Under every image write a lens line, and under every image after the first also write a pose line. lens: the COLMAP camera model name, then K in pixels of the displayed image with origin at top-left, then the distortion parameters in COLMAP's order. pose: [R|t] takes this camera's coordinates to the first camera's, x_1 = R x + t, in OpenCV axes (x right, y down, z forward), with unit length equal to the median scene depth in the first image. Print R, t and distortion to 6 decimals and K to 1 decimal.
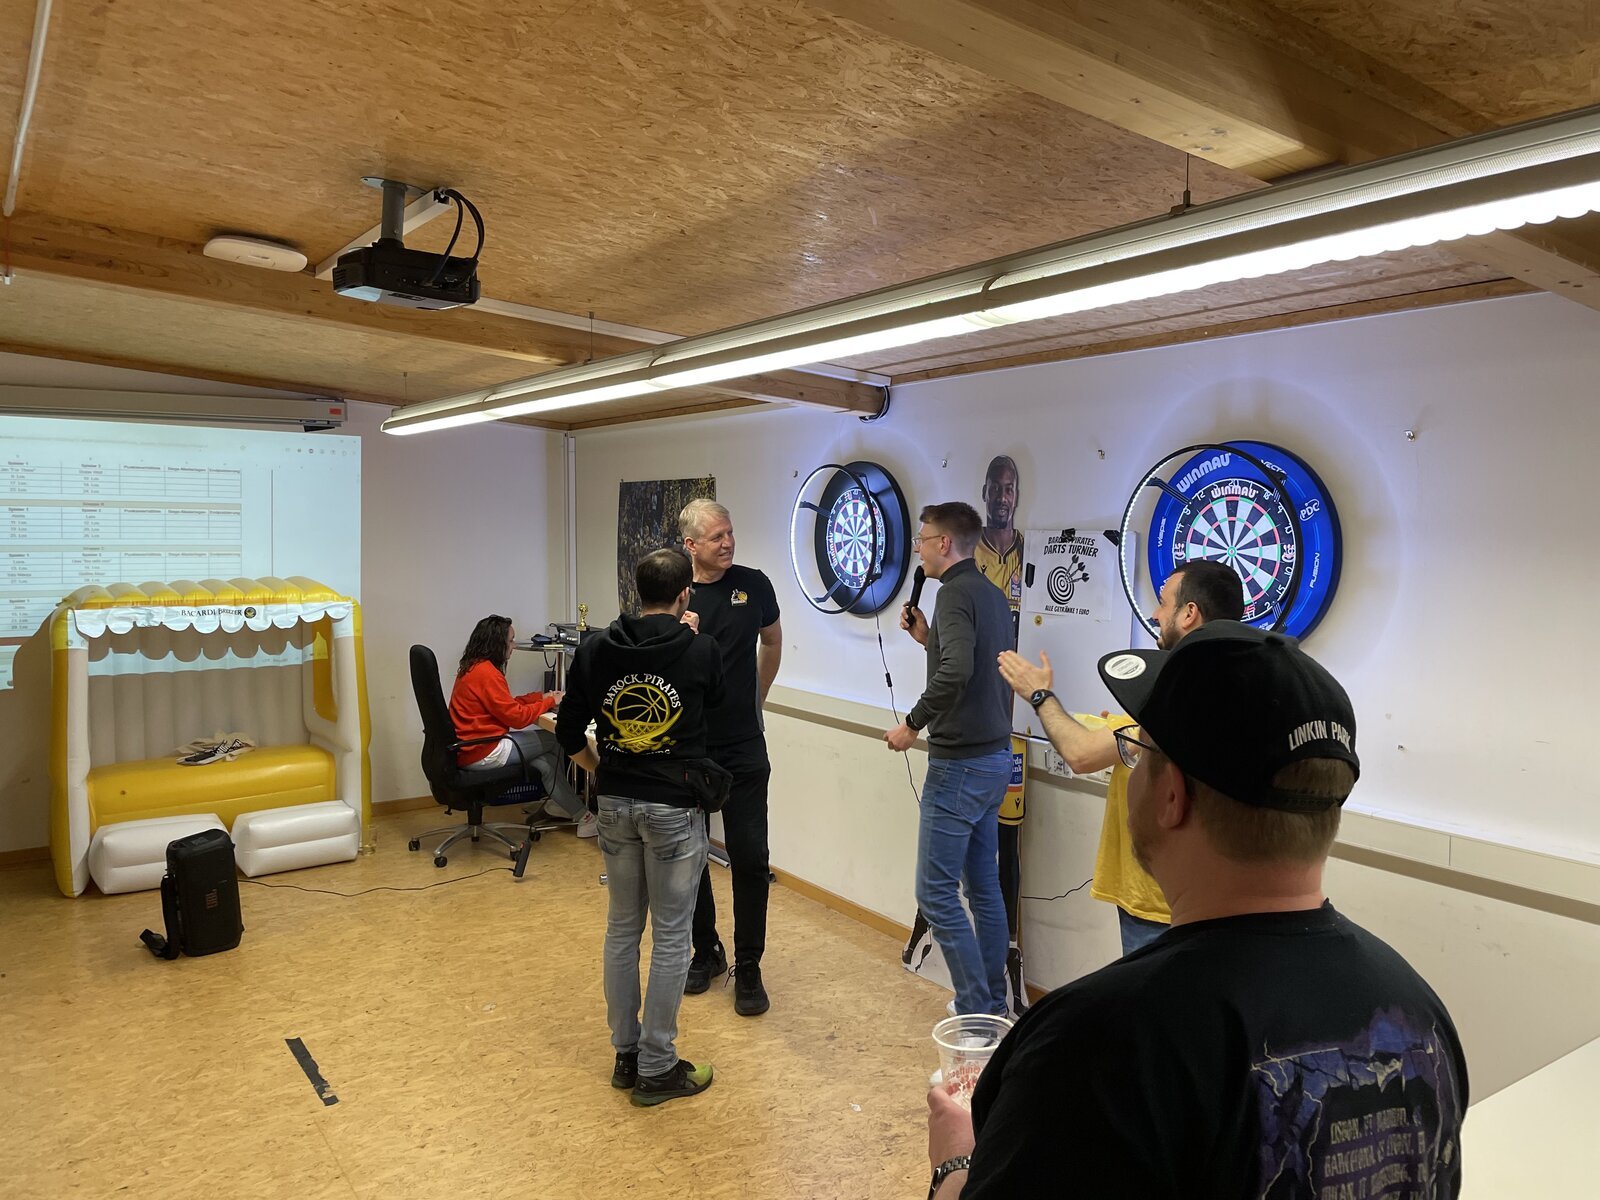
lens RADIAL K [[1209.4, 0, 800.0], [0, 1209.4, 600.0], [0, 0, 1]] dist [0.090477, -0.117366]
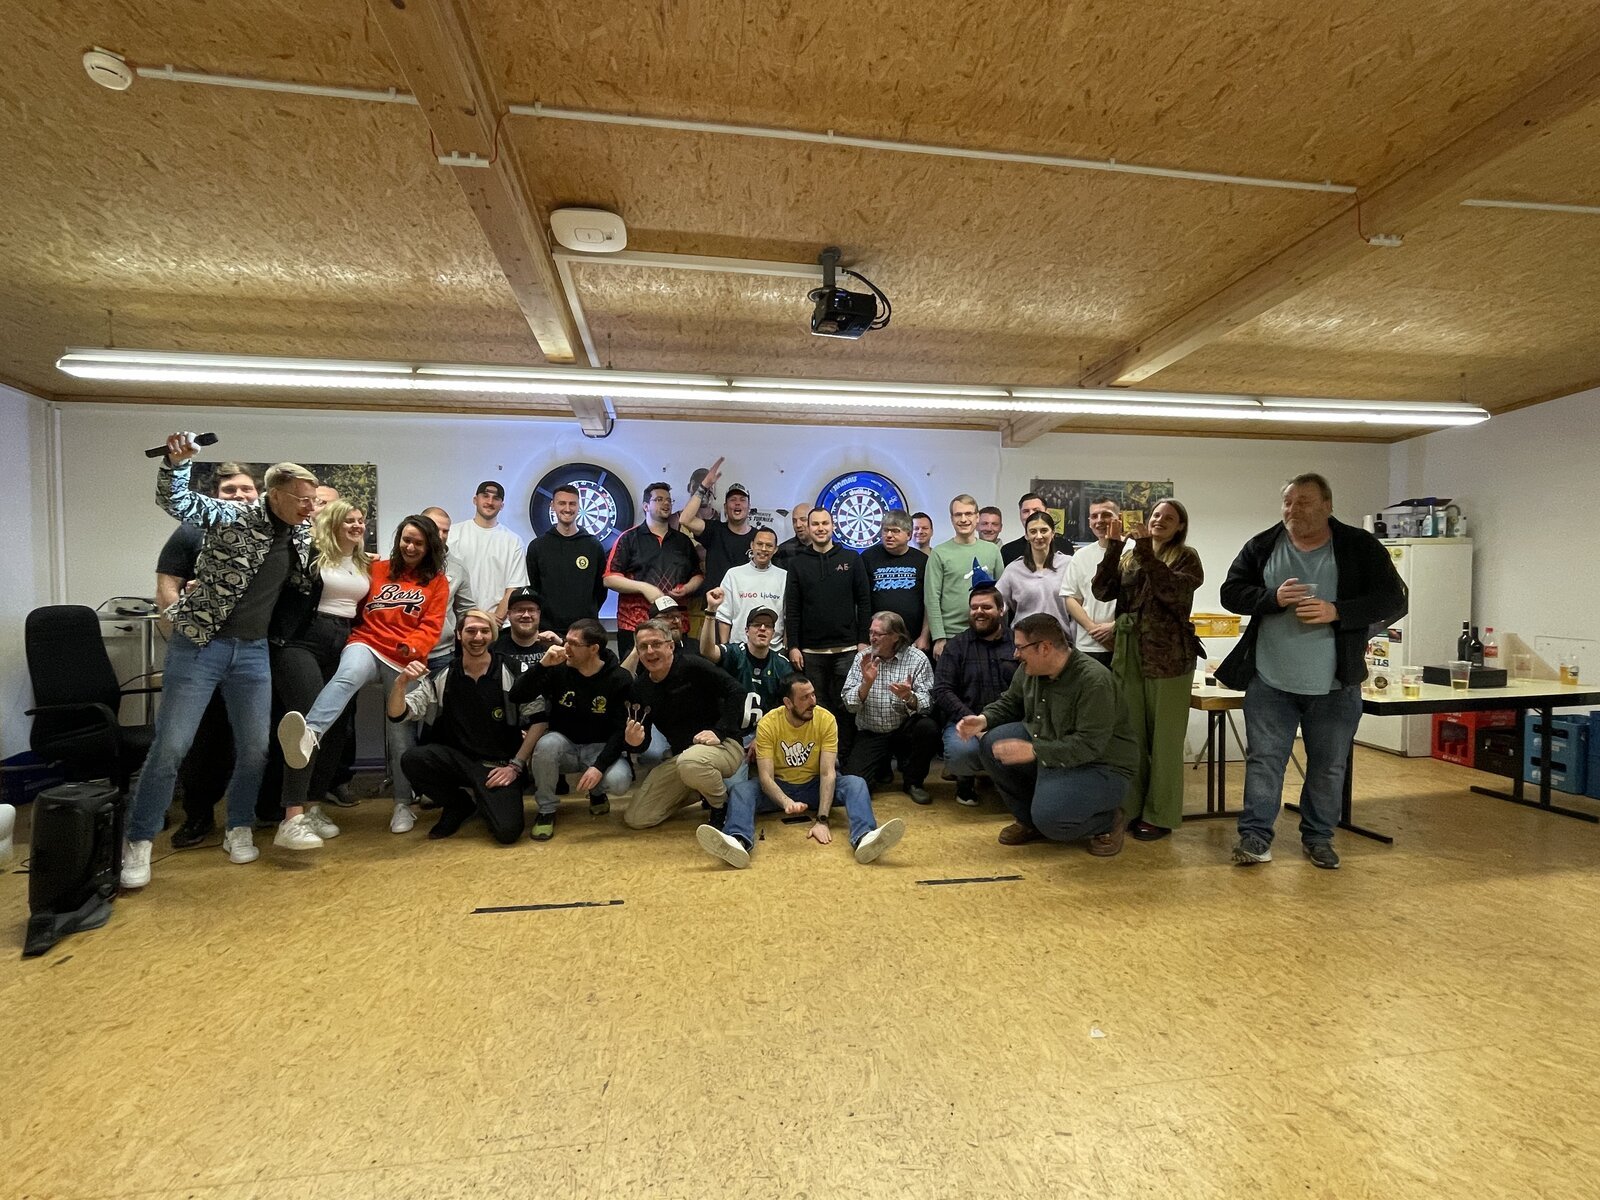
lens RADIAL K [[780.3, 0, 800.0], [0, 780.3, 600.0], [0, 0, 1]] dist [-0.000820, -0.001591]
pose [[0.402953, -0.024974, 0.914880, -0.898302], [0.066616, 0.997776, -0.002104, 0.095883], [-0.912793, 0.061794, 0.403721, 0.417696]]
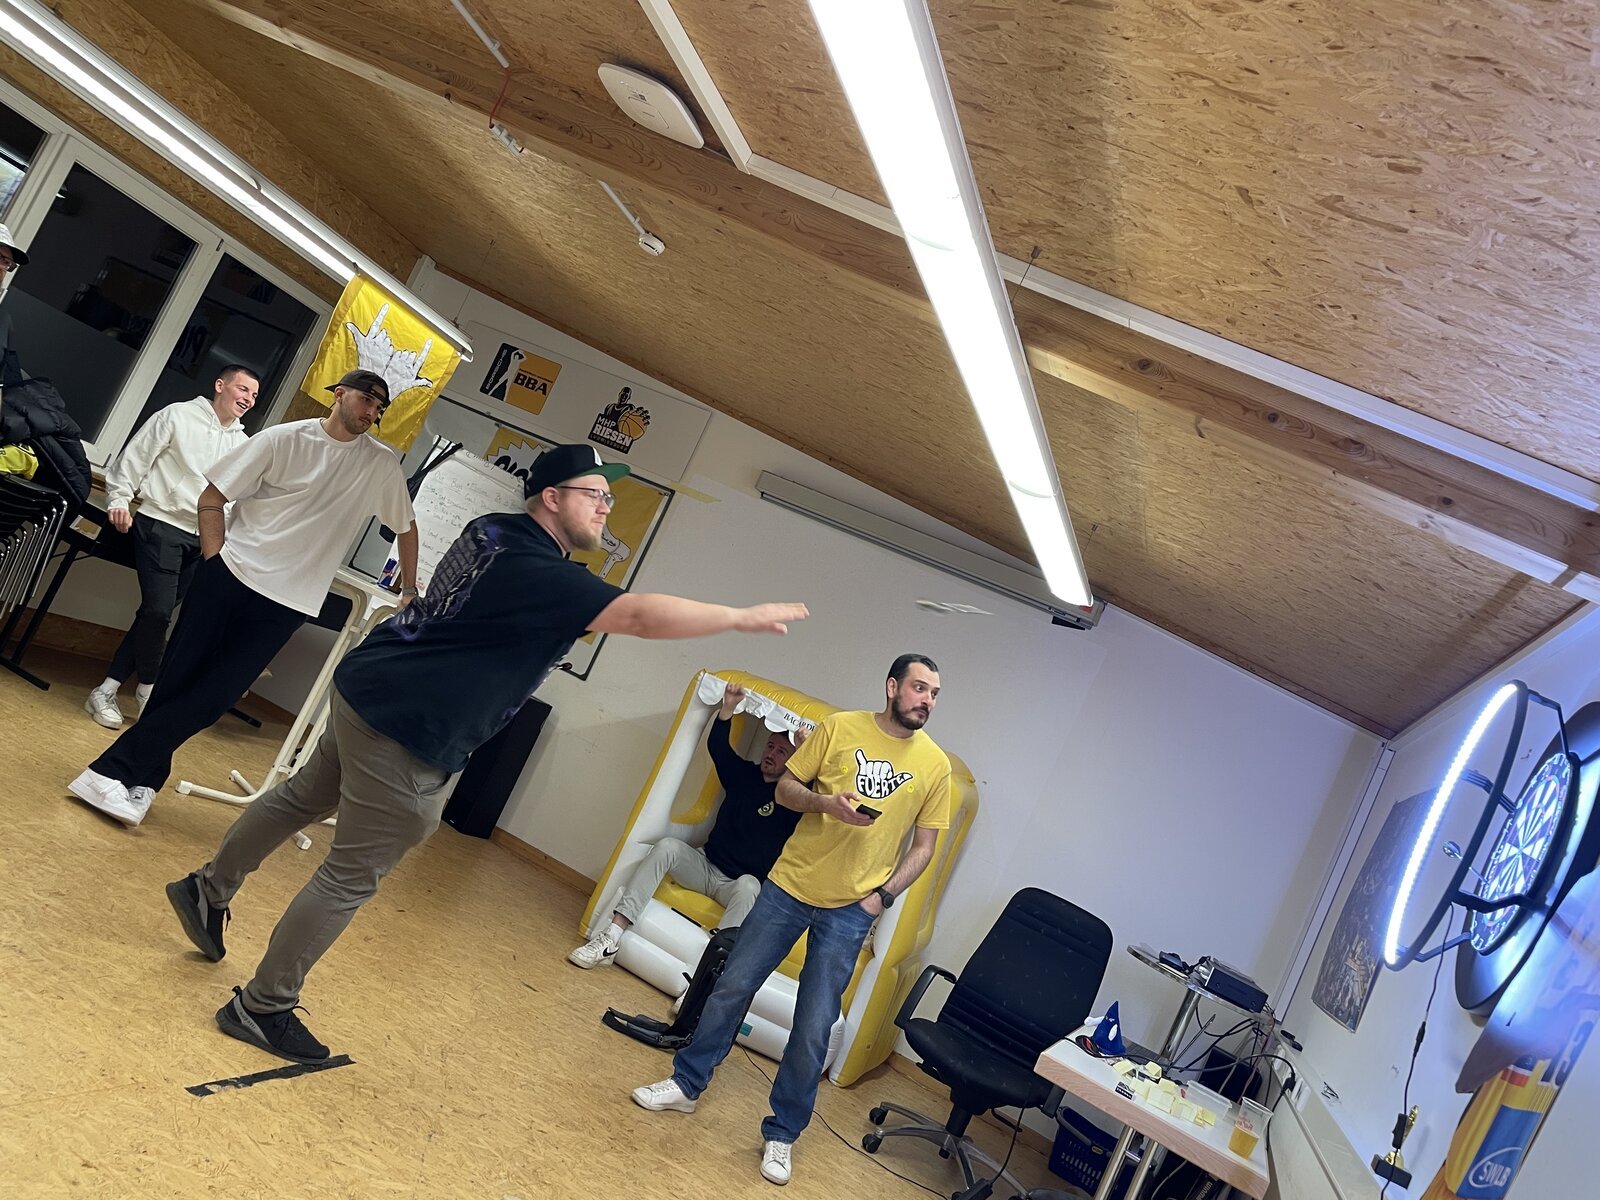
lens RADIAL K [[1203.7, 0, 815.2], [0, 1203.7, 624.5], [0, 0, 1]] dist [0.080556, -0.111928]
pose [[0.557595, 0.195268, -0.806820, 0.304888], [-0.471500, 0.874437, -0.114222, 0.063812], [0.683209, 0.444106, 0.579651, 0.604814]]
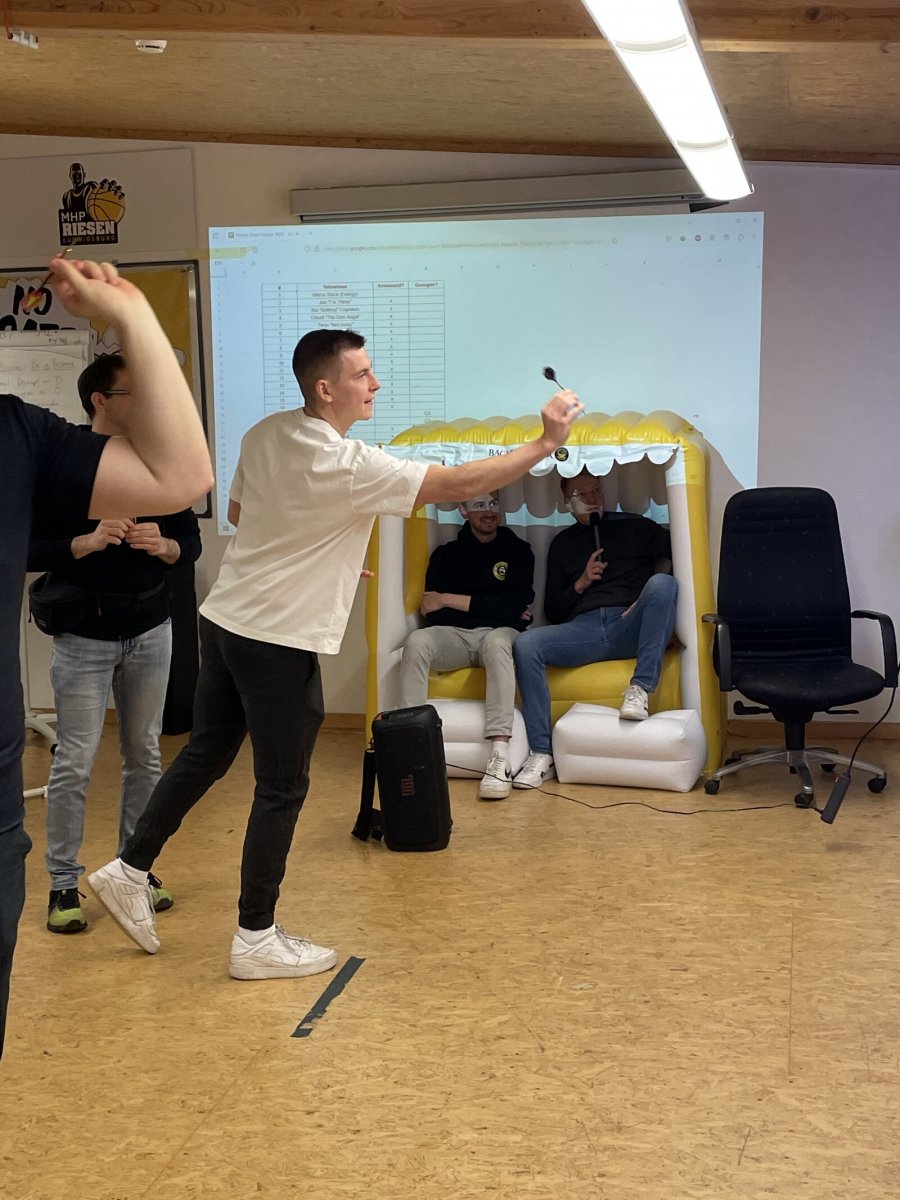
lens RADIAL K [[1669.7, 0, 450.0], [0, 1669.7, 600.0], [0, 0, 1]] dist [0.095135, -0.105703]
pose [[0.690703, 0.072452, -0.719500, 0.388034], [-0.022485, 0.996639, 0.078774, 0.032375], [0.722789, -0.038231, 0.690010, 0.278622]]
